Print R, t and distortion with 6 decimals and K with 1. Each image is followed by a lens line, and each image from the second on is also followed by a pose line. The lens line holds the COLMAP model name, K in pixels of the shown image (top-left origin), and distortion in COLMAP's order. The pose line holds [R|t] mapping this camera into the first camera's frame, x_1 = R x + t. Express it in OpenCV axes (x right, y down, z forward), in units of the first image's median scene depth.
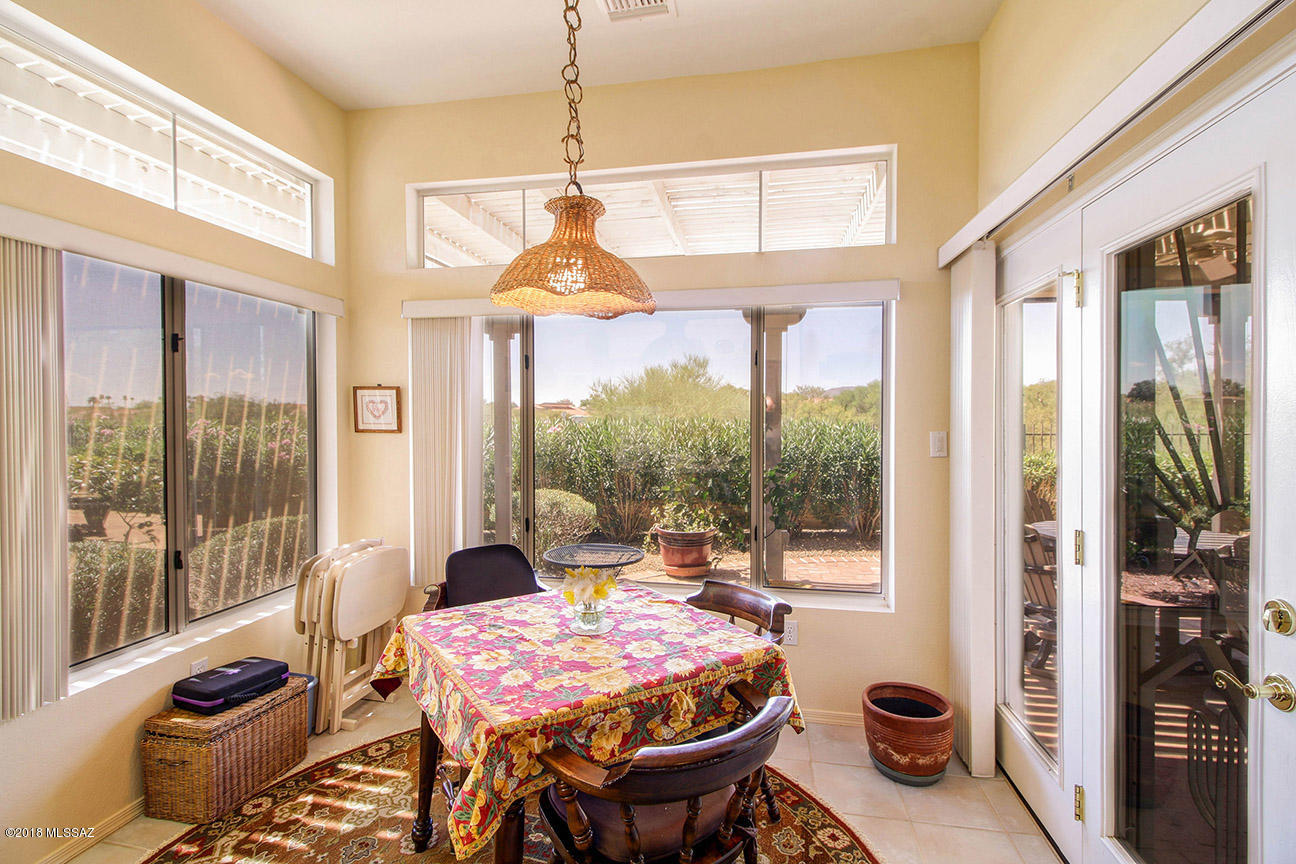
lens RADIAL K [[593.0, 0, 646.6], [0, 593.0, 428.3], [0, 0, 1]] dist [0.003134, -0.000762]
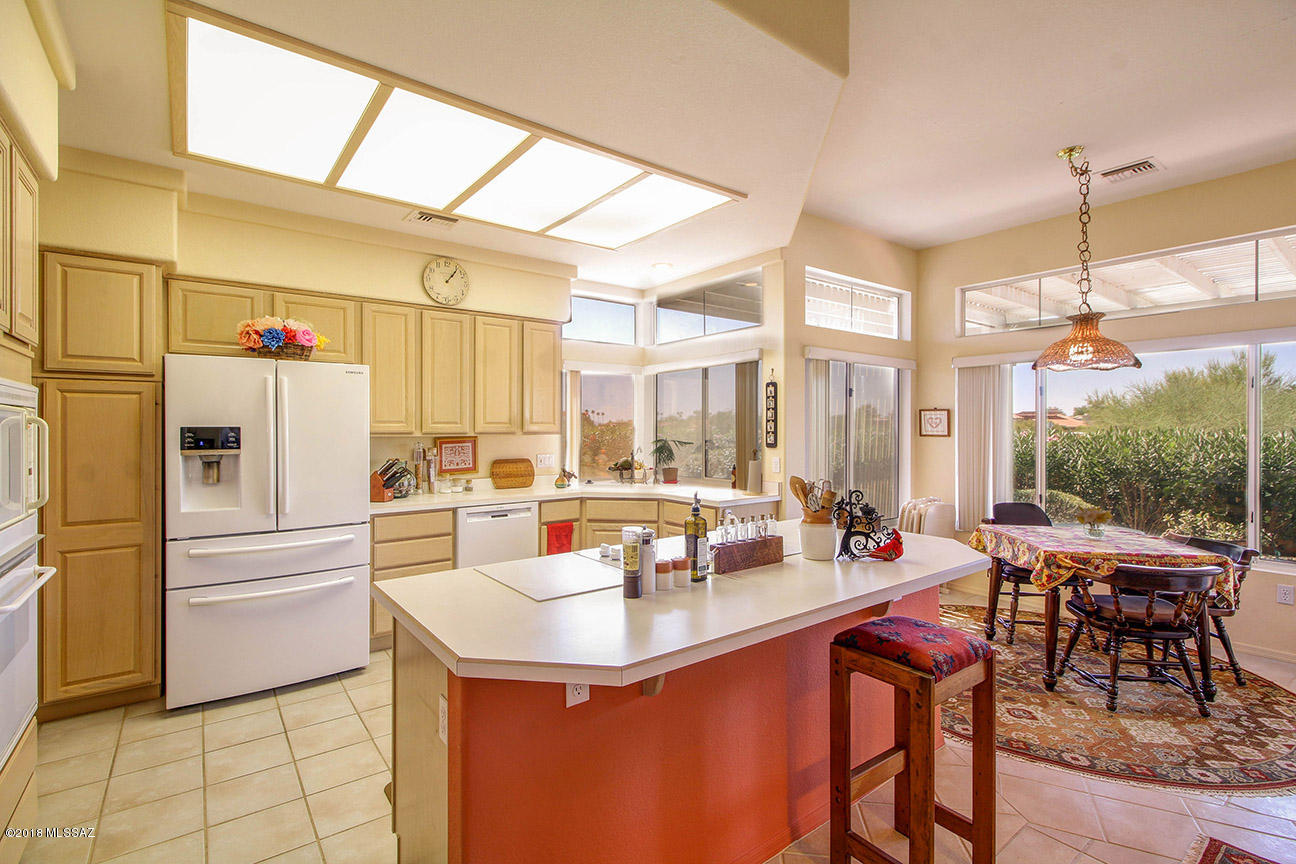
lens RADIAL K [[593.0, 0, 637.8], [0, 593.0, 429.5], [0, 0, 1]] dist [0.003134, -0.000762]
pose [[0.736601, 0.003837, -0.676317, 0.066042], [-0.014473, 0.999844, -0.010090, 0.016552], [0.676173, 0.017221, 0.736542, -0.815257]]
